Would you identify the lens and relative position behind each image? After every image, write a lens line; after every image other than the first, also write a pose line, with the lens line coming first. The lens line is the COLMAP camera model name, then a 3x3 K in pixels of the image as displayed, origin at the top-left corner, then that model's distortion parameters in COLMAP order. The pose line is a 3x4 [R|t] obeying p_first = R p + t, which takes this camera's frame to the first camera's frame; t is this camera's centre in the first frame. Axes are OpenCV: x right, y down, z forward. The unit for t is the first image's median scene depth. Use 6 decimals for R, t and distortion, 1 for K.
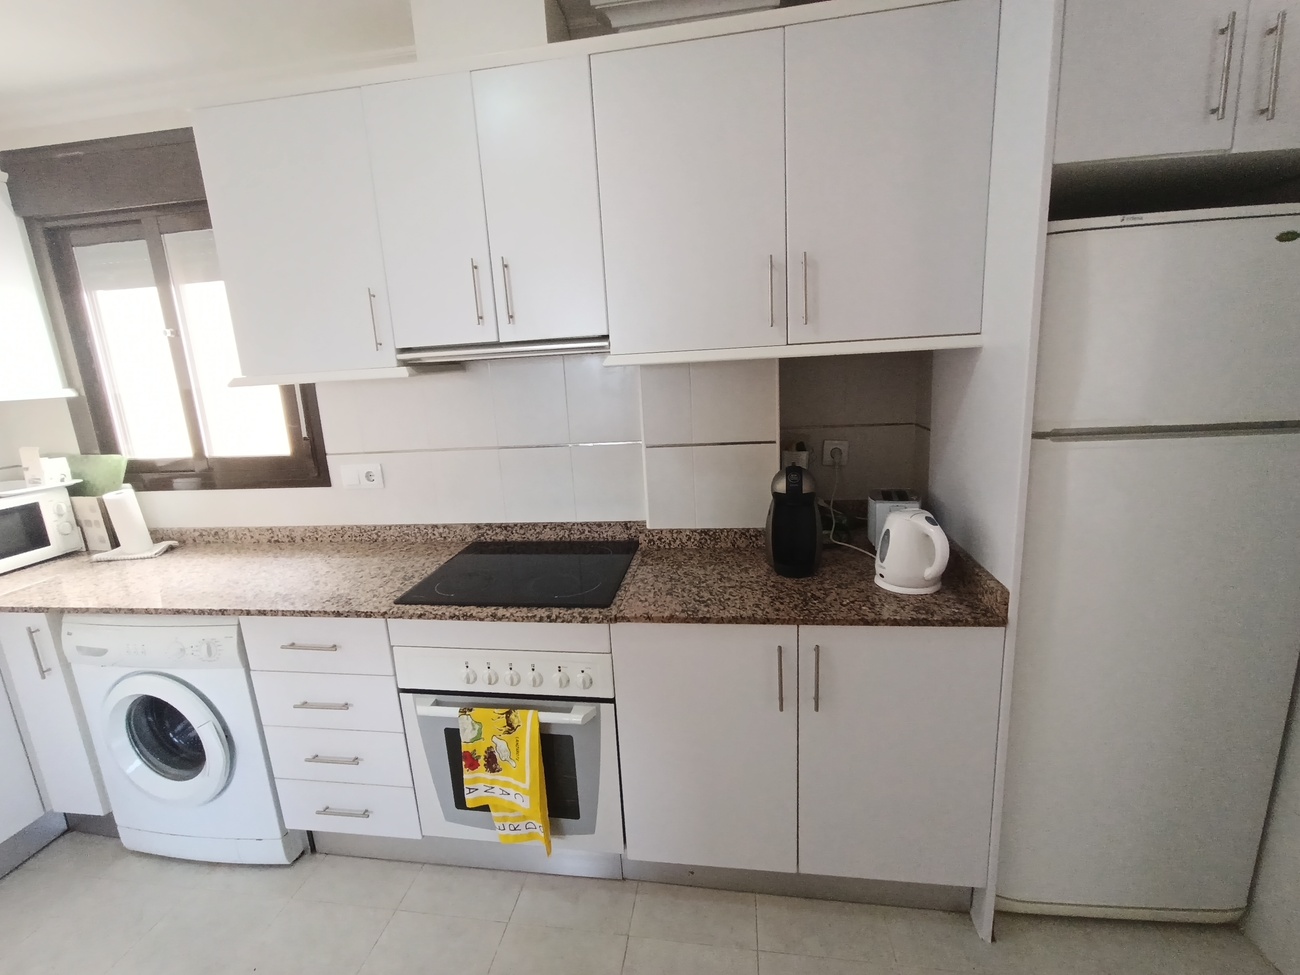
lens RADIAL K [[597.0, 0, 643.3], [0, 597.0, 483.6], [0, 0, 1]] dist [-0.027359, 0.014535]
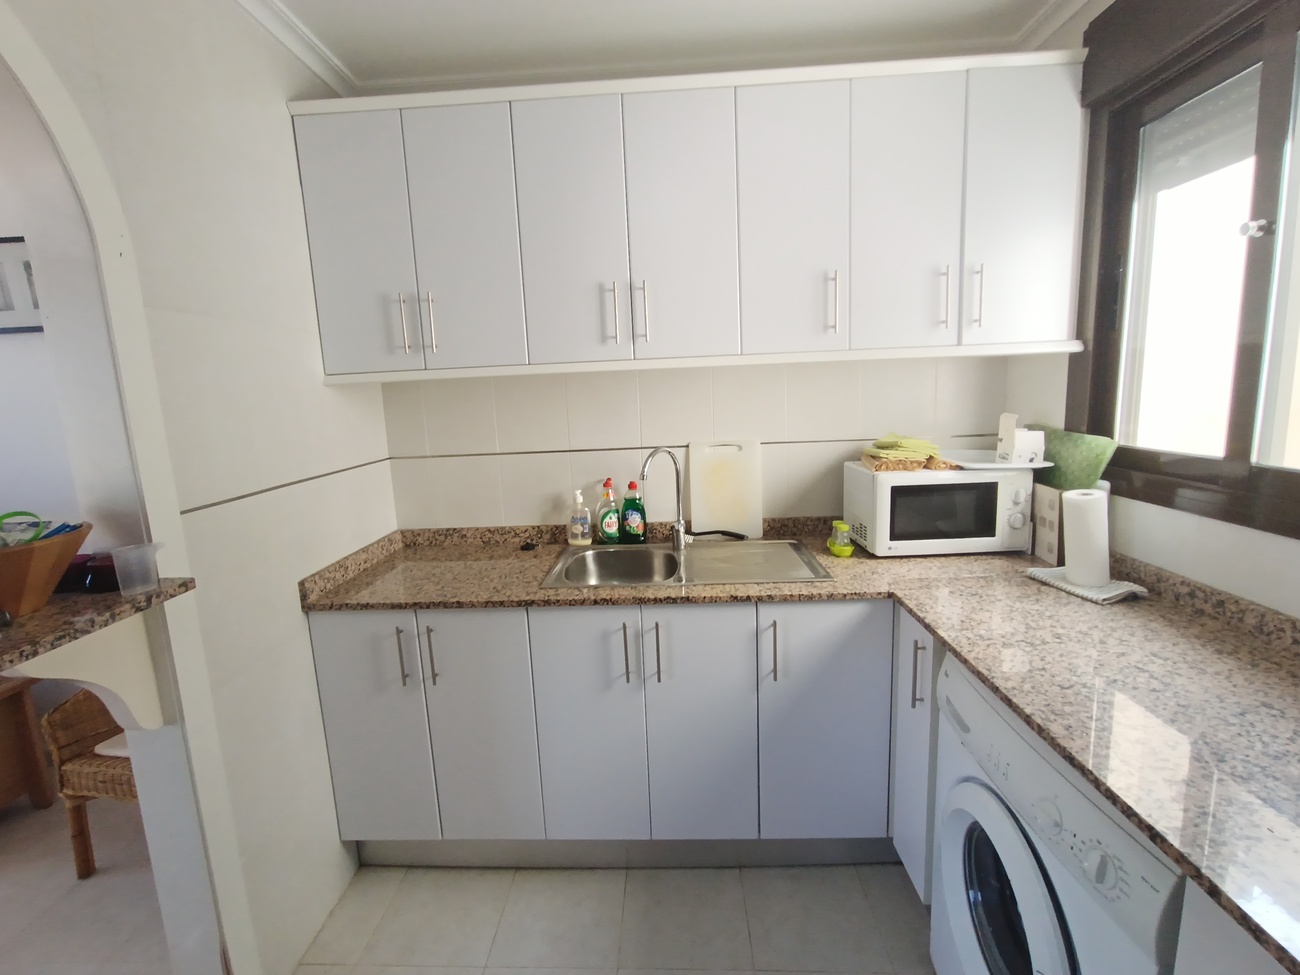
lens RADIAL K [[590.7, 0, 644.3], [0, 590.7, 481.1], [0, 0, 1]] dist [-0.002377, -0.000164]
pose [[0.115278, 0.206328, -0.971669, -0.318442], [-0.170956, 0.967715, 0.185206, -0.039685], [0.978512, 0.144762, 0.146829, 0.436859]]
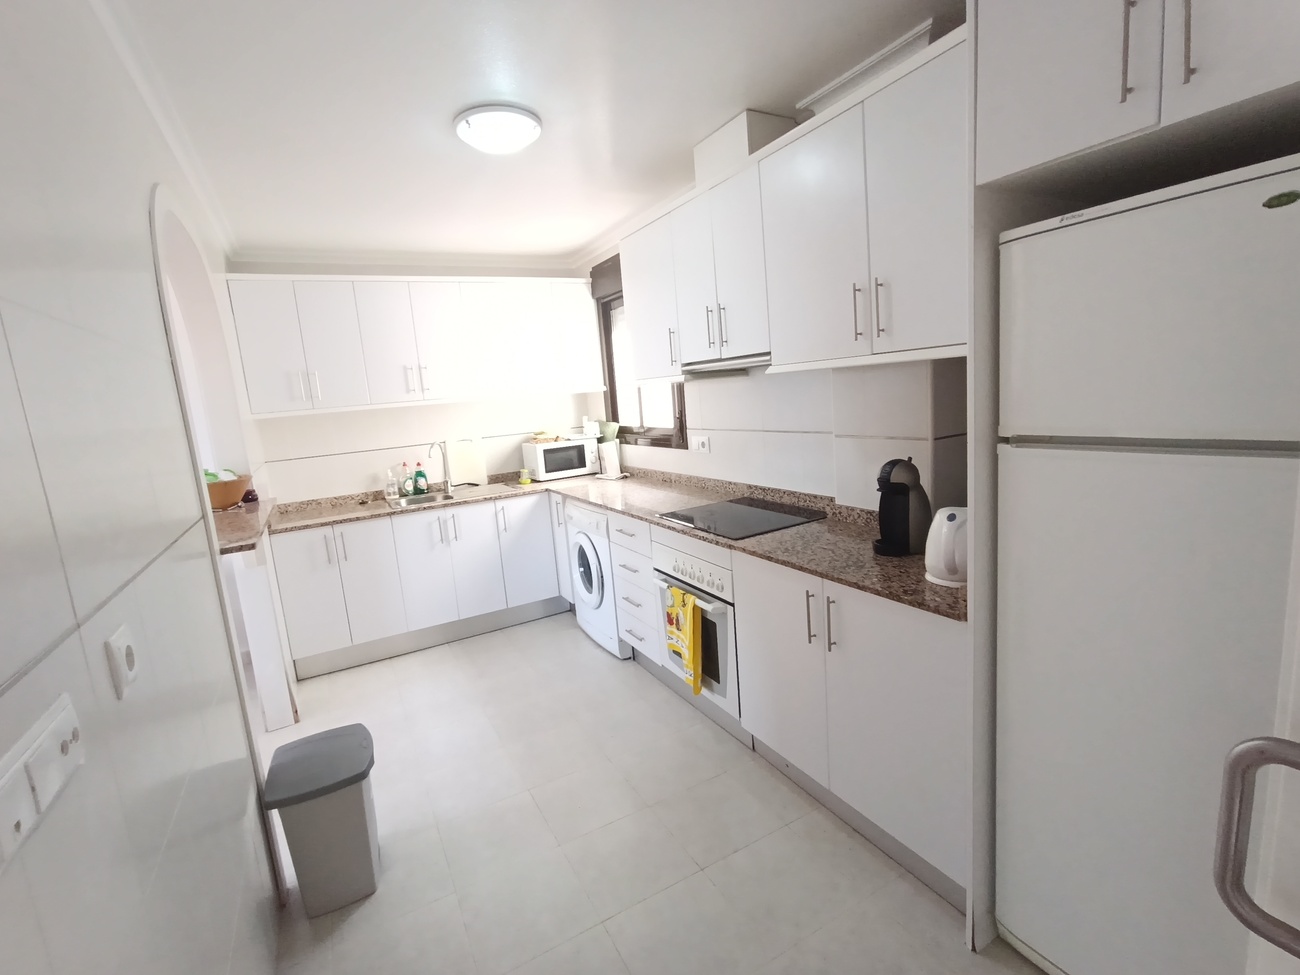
lens RADIAL K [[597.4, 0, 630.9], [0, 597.4, 484.8], [0, 0, 1]] dist [-0.028656, 0.018799]
pose [[0.595264, 0.131799, -0.792647, 0.697211], [-0.118419, 0.990074, 0.075696, -0.004960], [0.794756, 0.048805, 0.604963, -0.070745]]
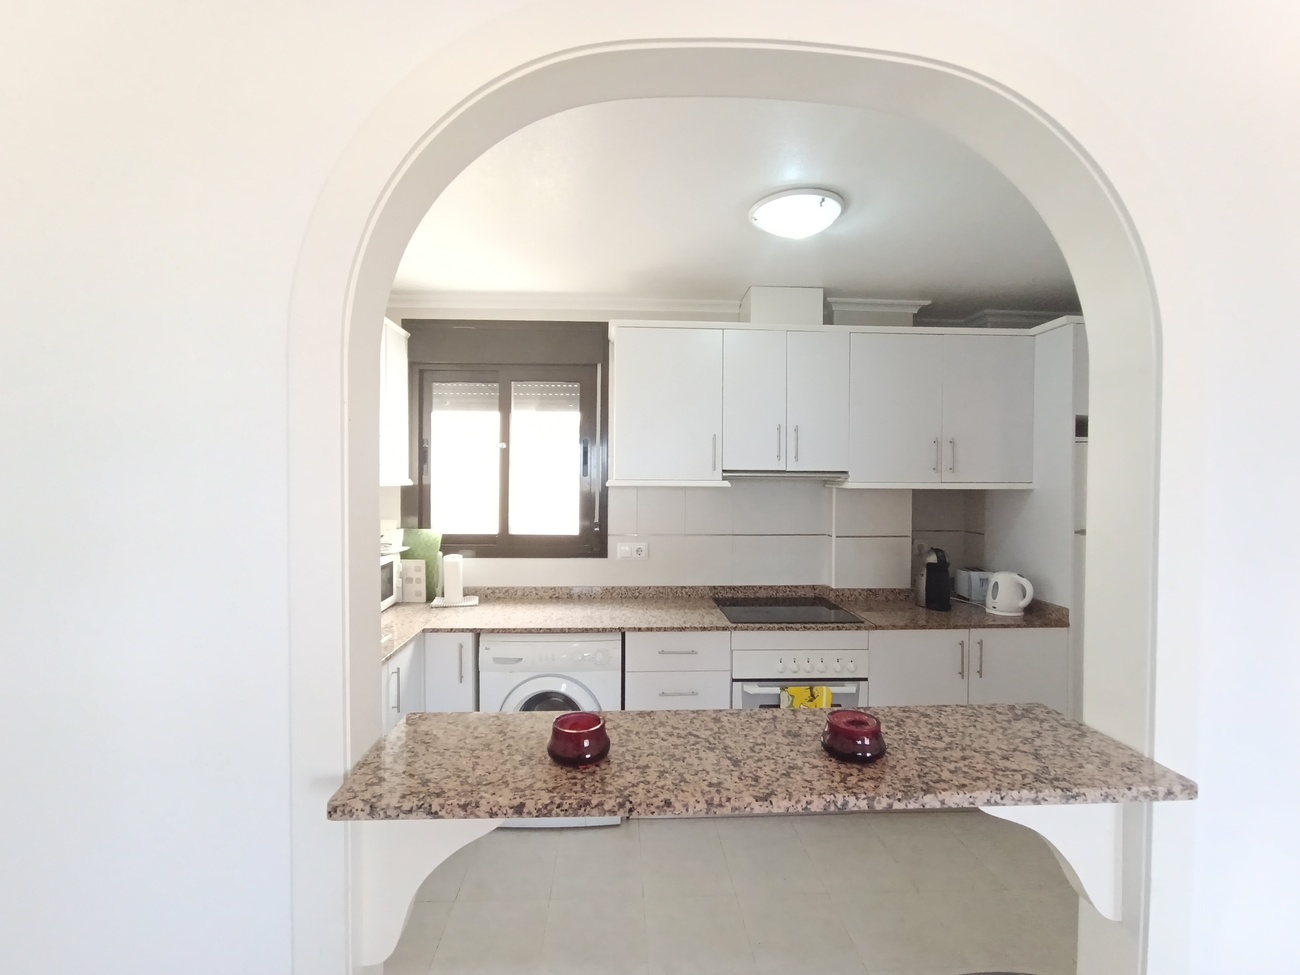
lens RADIAL K [[595.0, 0, 642.7], [0, 595.0, 484.8], [0, 0, 1]] dist [-0.033853, 0.022688]
pose [[0.978024, 0.060026, 0.199663, -0.803499], [-0.018562, 0.978925, -0.203377, 0.132478], [-0.207662, 0.195202, 0.958526, -0.459371]]
